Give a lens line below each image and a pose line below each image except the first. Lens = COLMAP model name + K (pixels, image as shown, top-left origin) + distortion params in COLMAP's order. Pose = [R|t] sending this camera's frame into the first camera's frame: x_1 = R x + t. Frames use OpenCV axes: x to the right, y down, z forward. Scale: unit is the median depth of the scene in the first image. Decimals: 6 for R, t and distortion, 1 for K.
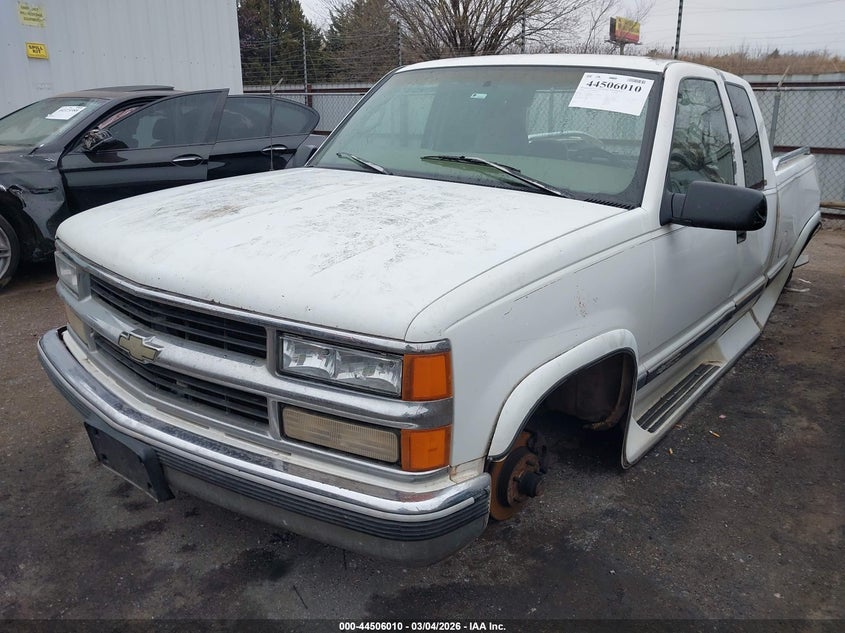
lens RADIAL K [[673.2, 0, 422.5], [0, 673.2, 316.5], [0, 0, 1]] dist [-0.002663, 0.001658]
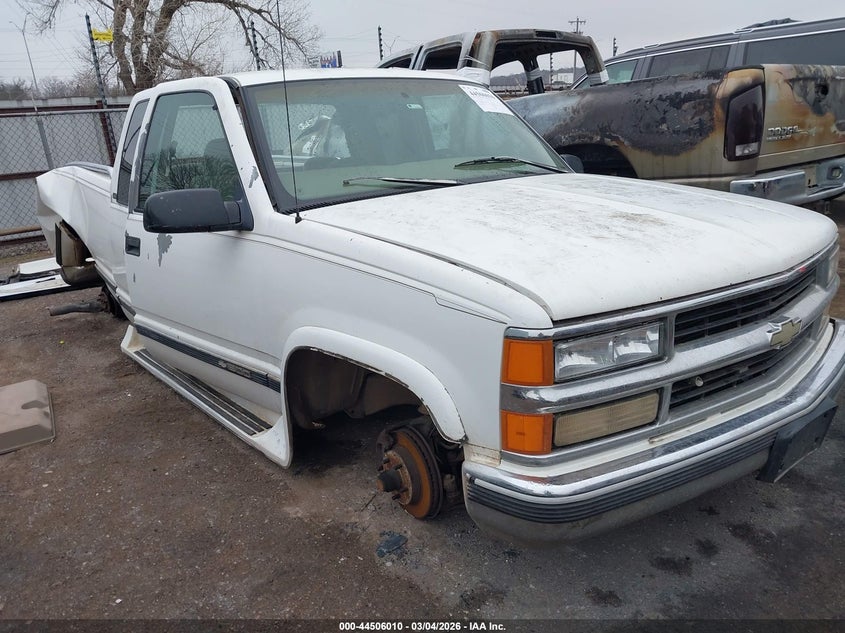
lens RADIAL K [[673.2, 0, 422.5], [0, 673.2, 316.5], [0, 0, 1]] dist [-0.002663, 0.001658]
pose [[0.221872, -0.307436, 0.925341, -1.056213], [0.346945, 0.911780, 0.219742, -0.280921], [-0.911264, 0.272288, 0.308962, 0.832396]]
